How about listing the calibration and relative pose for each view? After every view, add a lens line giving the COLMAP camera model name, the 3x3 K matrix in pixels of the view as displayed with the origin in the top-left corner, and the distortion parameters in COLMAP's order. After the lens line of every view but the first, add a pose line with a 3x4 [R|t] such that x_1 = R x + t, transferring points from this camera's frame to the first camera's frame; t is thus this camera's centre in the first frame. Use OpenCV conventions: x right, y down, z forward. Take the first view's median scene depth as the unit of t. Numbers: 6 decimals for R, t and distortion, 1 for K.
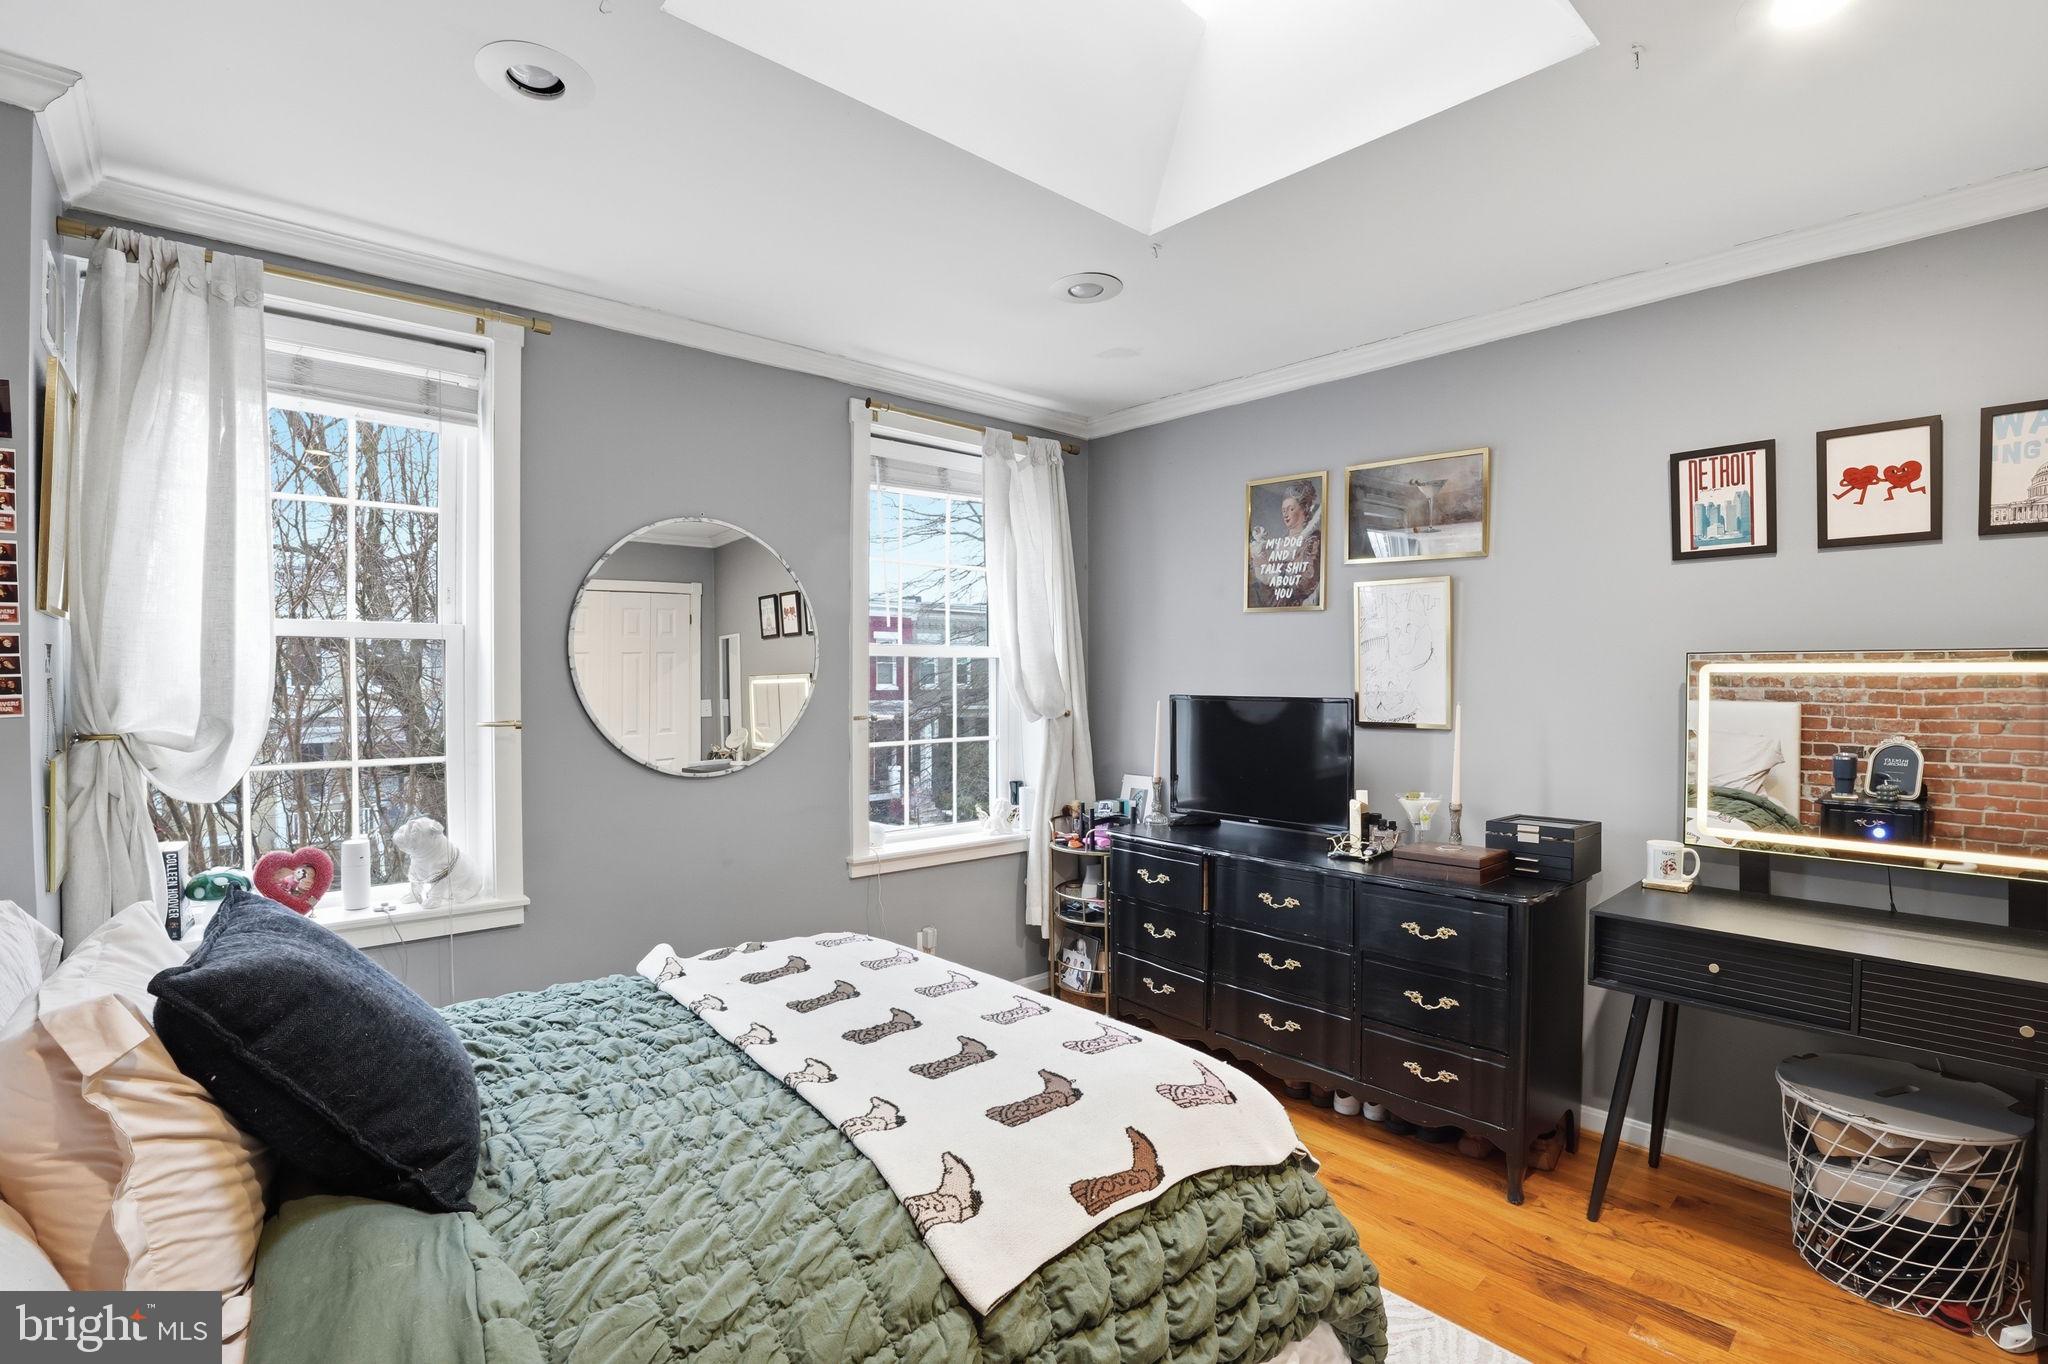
lens RADIAL K [[940.9, 0, 1016.8], [0, 940.9, 677.5], [0, 0, 1]] dist [-0.050800, 0.001804]
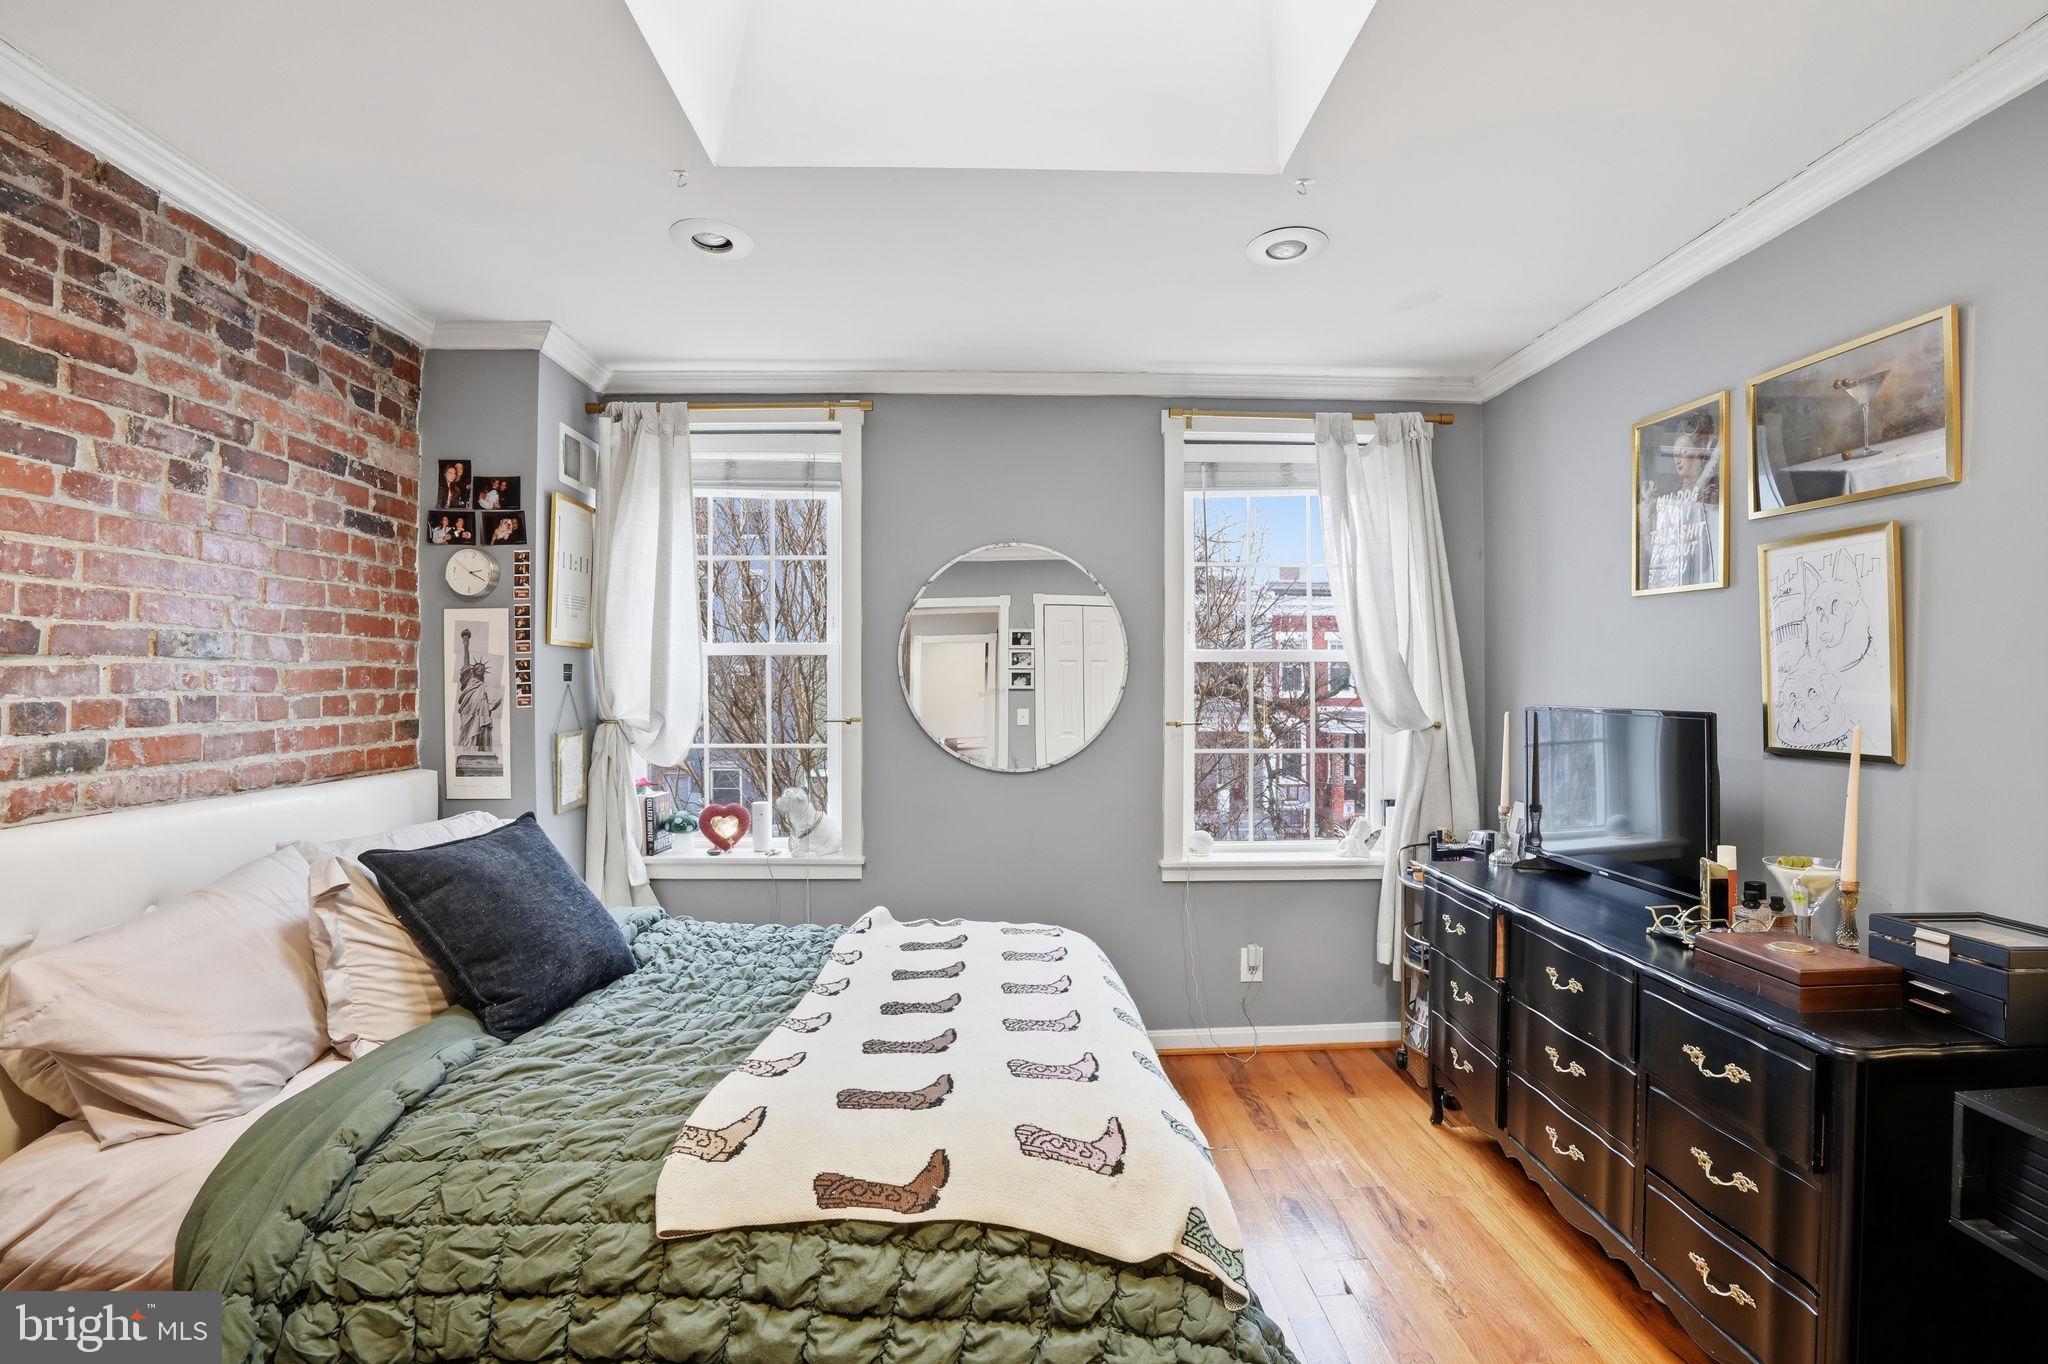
lens RADIAL K [[909.5, 0, 1017.9], [0, 909.5, 677.4], [0, 0, 1]] dist [-0.062057, 0.012118]
pose [[0.762811, -0.005966, -0.646594, 0.440662], [0.000242, 0.999960, -0.008941, 0.002149], [0.646622, 0.006664, 0.762782, 0.192473]]
